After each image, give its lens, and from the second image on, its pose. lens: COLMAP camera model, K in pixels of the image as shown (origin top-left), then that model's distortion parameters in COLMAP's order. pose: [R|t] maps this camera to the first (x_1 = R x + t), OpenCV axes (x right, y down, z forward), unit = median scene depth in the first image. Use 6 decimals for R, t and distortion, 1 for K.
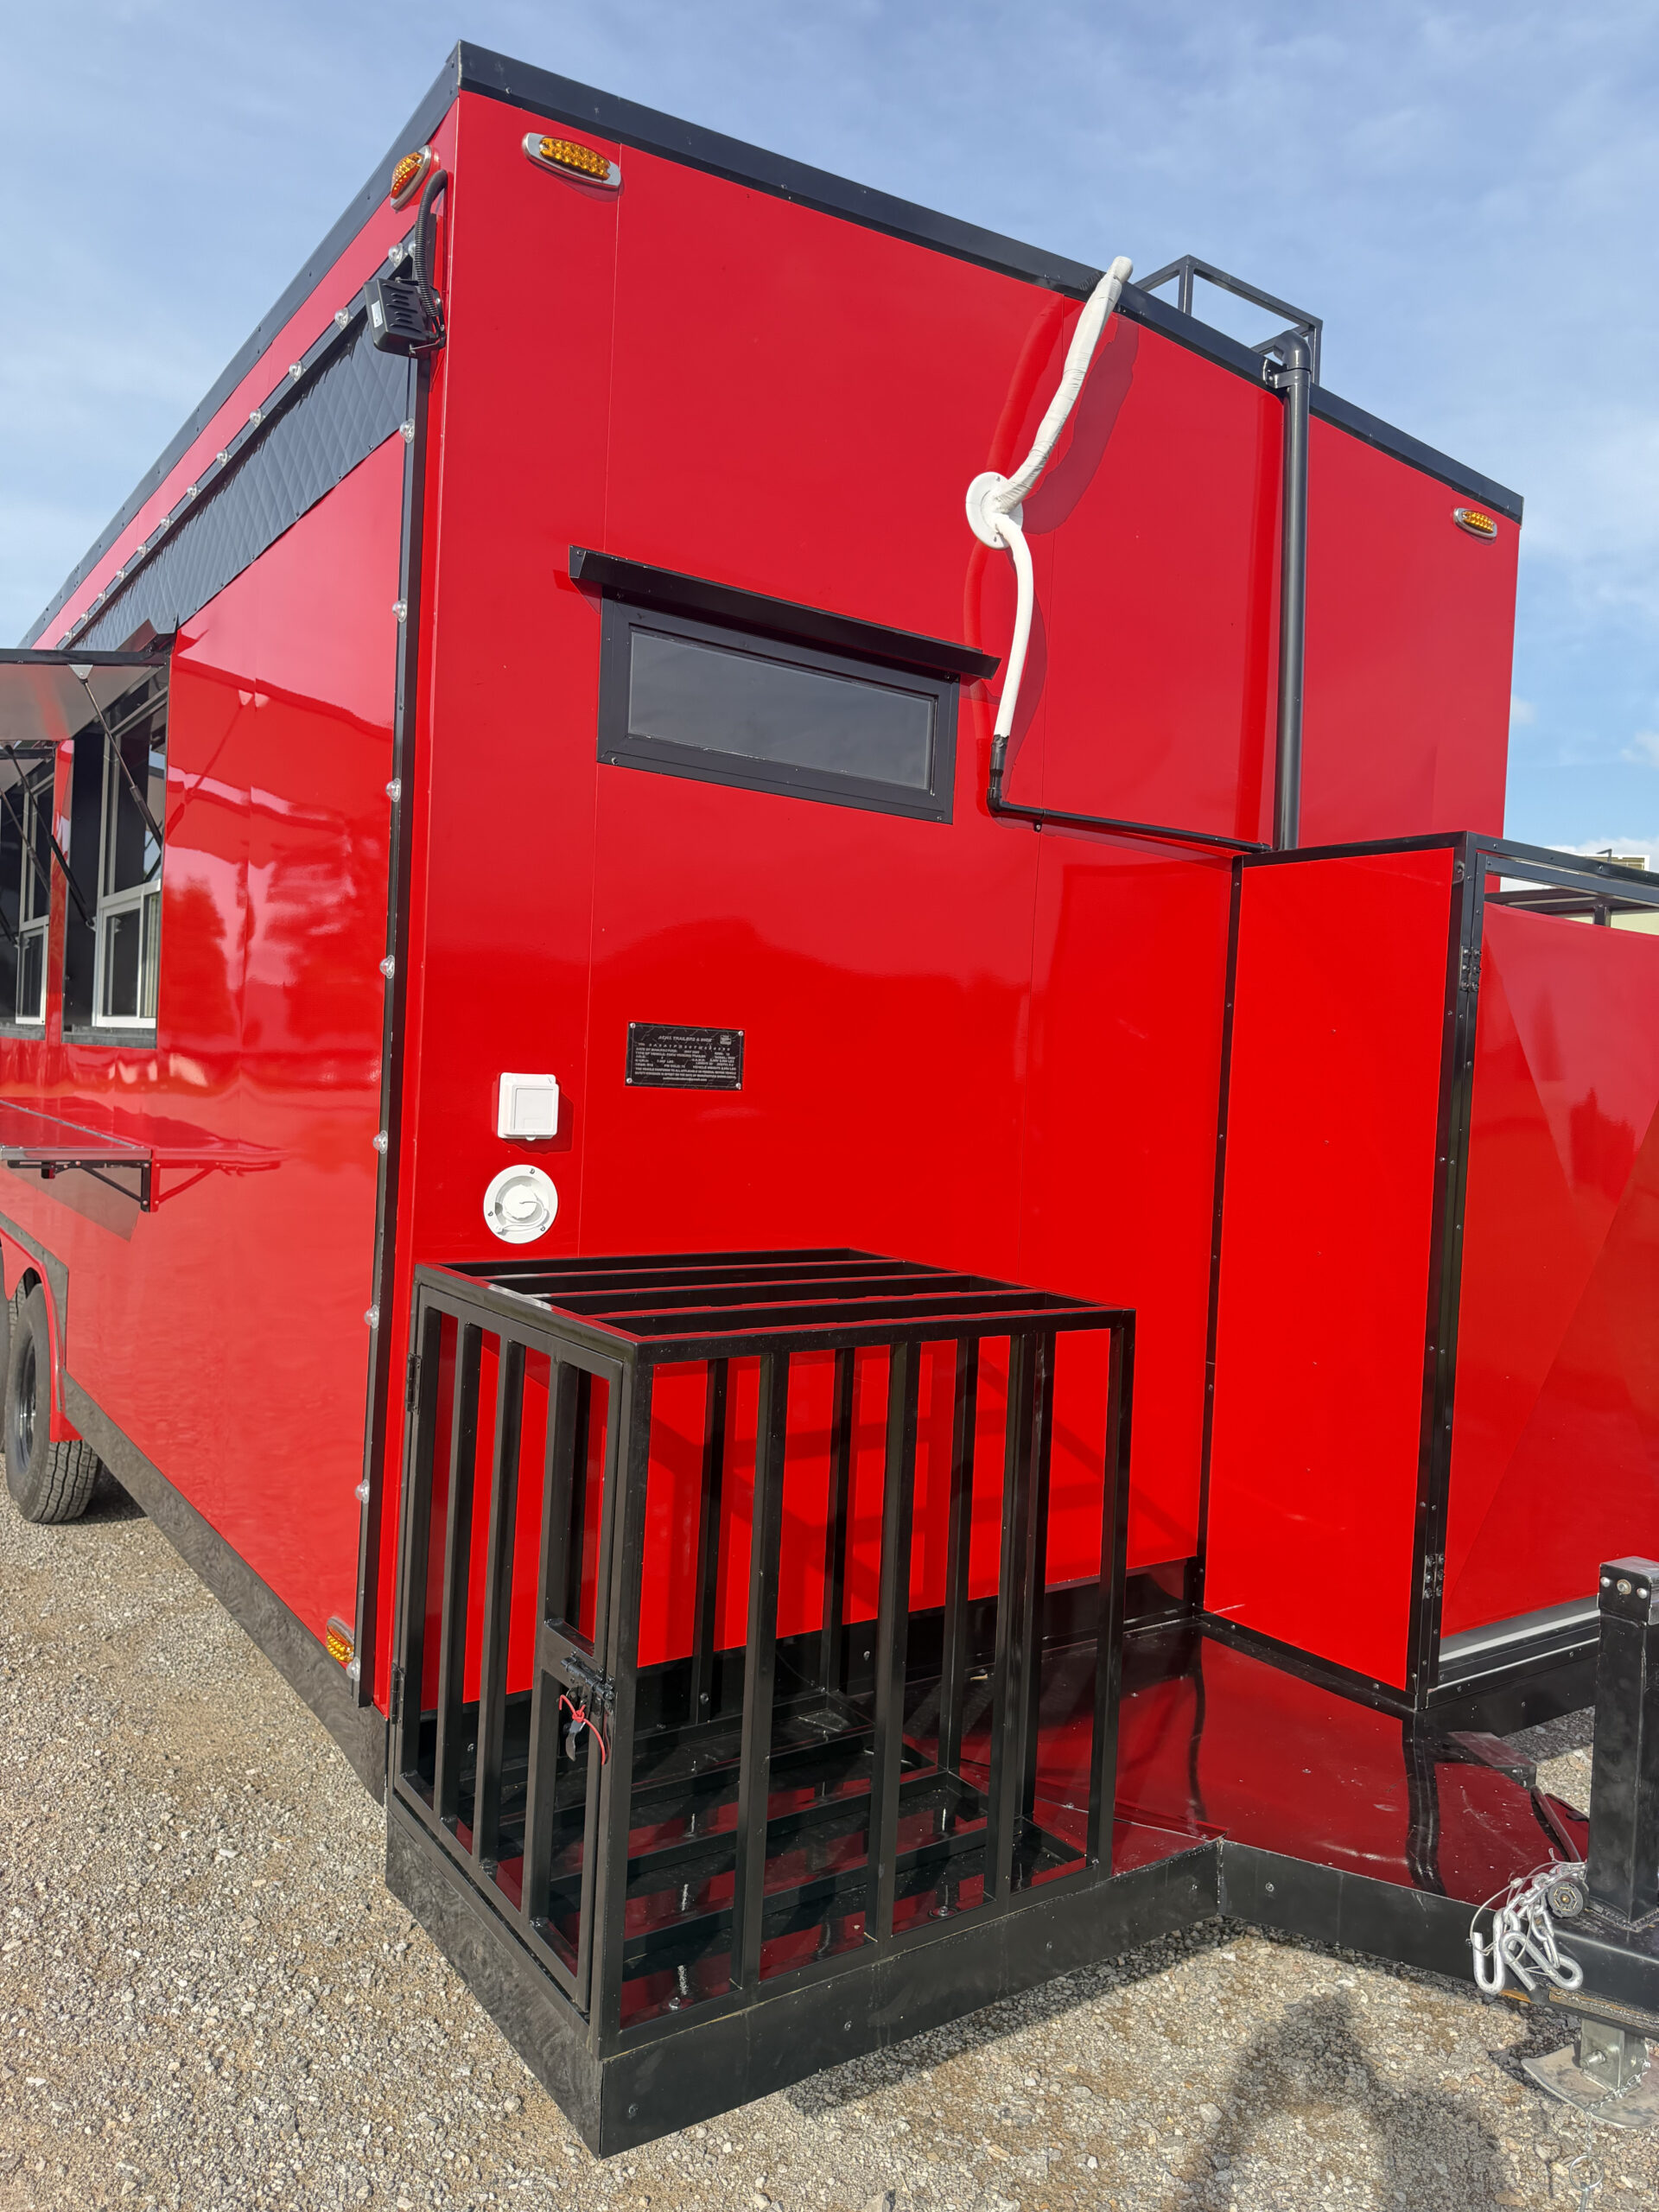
lens RADIAL K [[1577.3, 0, 868.8], [0, 1577.3, 1111.9], [0, 0, 1]] dist [0.069079, -0.091544]
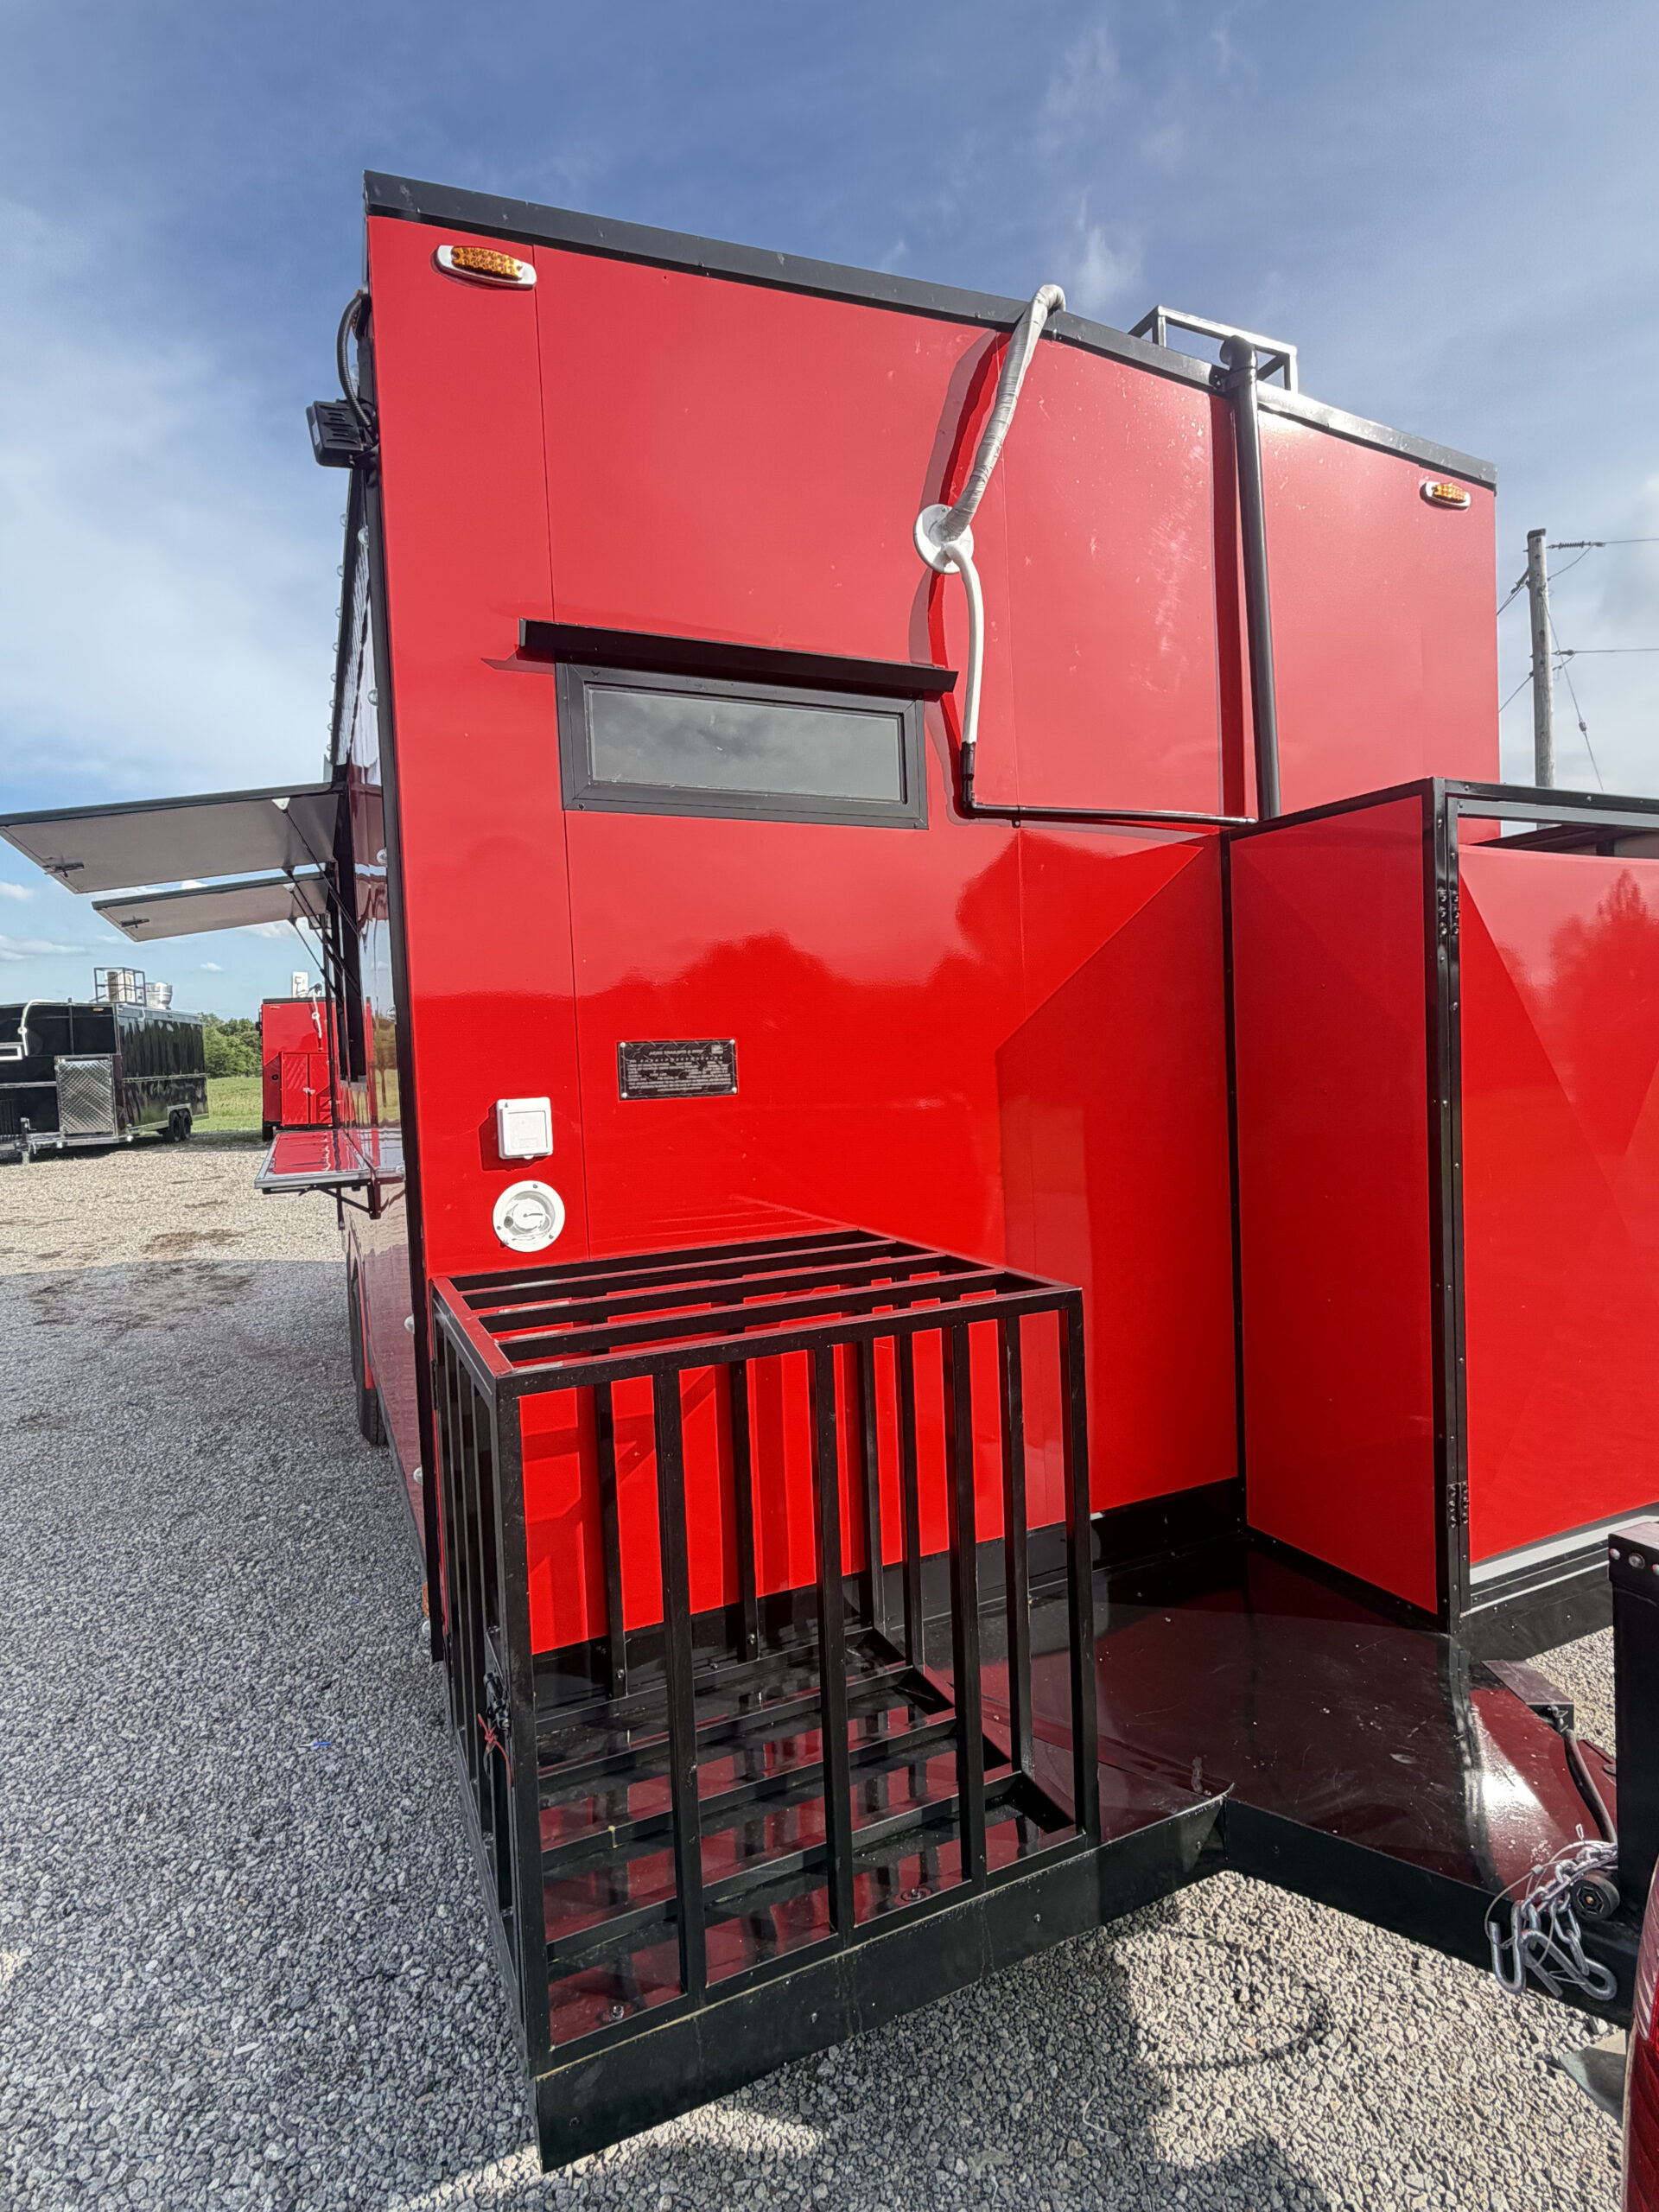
lens RADIAL K [[1137.4, 0, 870.1], [0, 1137.4, 1101.1], [0, 0, 1]] dist [-0.000230, 0.001397]
pose [[0.979161, -0.081007, -0.186229, 0.165616], [0.084915, 0.996302, 0.013091, -0.011738], [0.184480, -0.028632, 0.982419, 0.253456]]
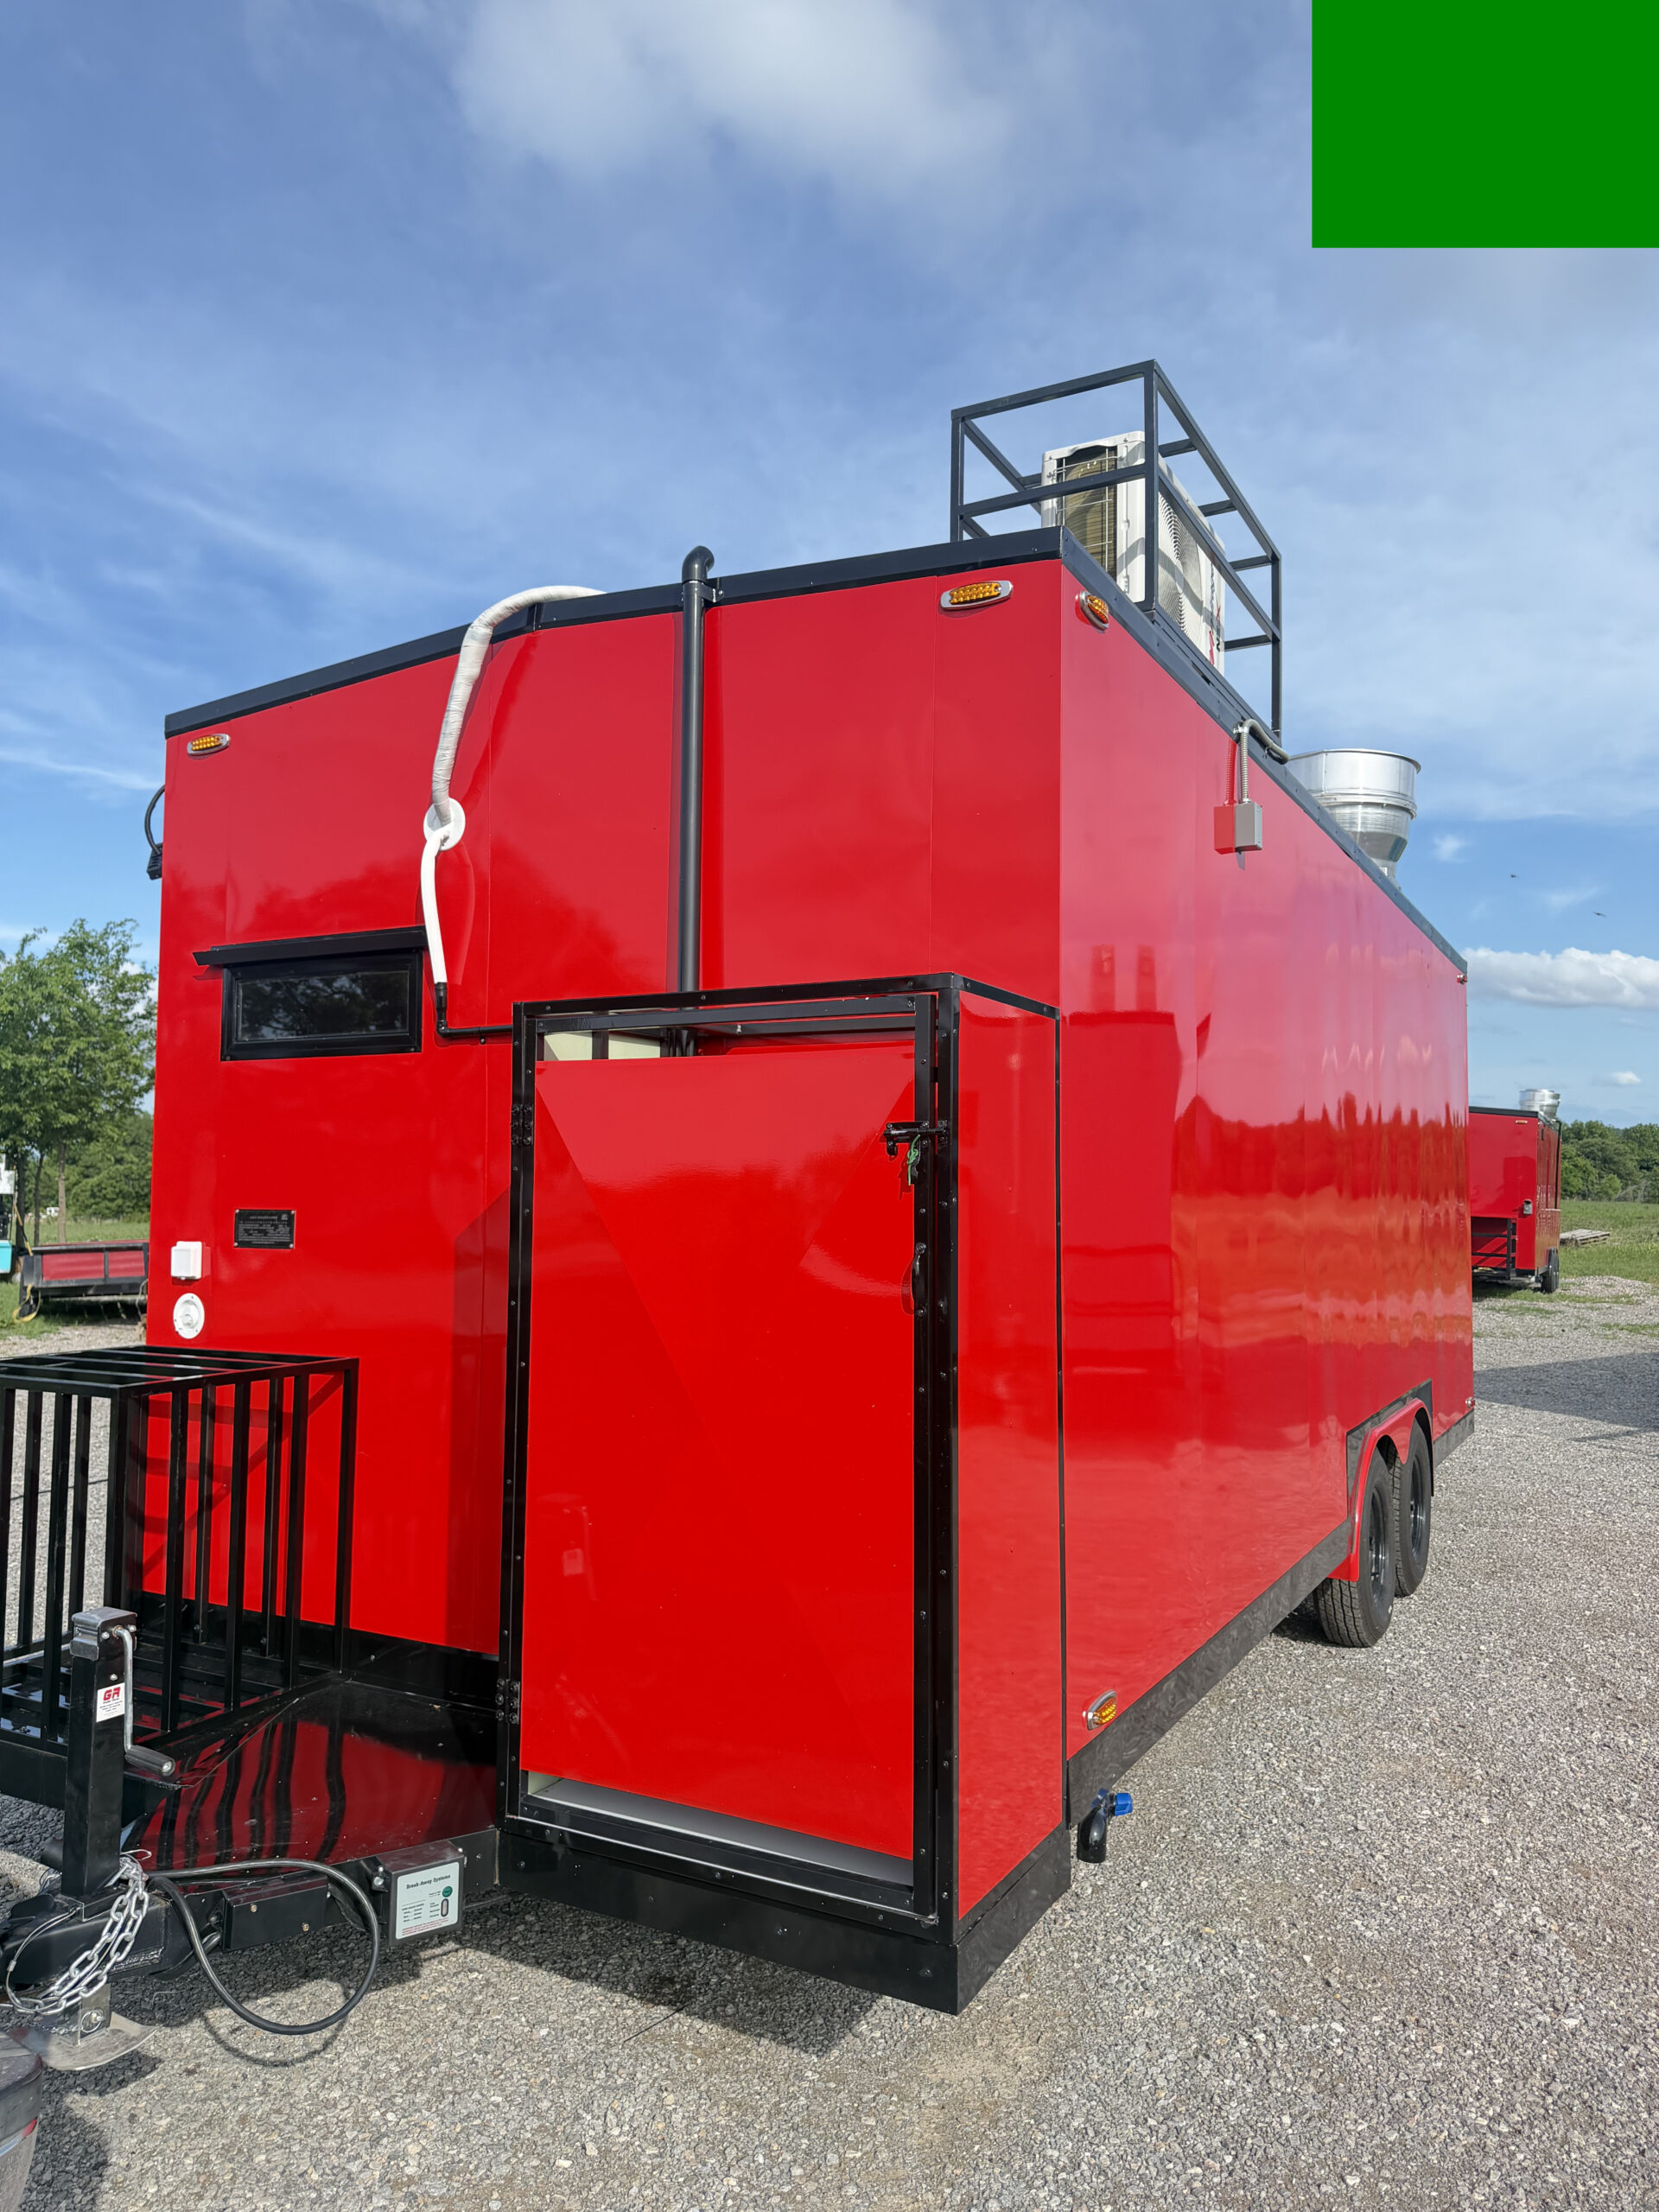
lens RADIAL K [[1577.3, 0, 868.8], [0, 1577.3, 1111.9], [0, 0, 1]] dist [0.069079, -0.091544]
pose [[0.441564, -0.097617, -0.891904, 1.677947], [-0.000323, 0.994047, -0.108956, 0.024288], [0.897230, 0.048400, 0.438904, 0.861592]]
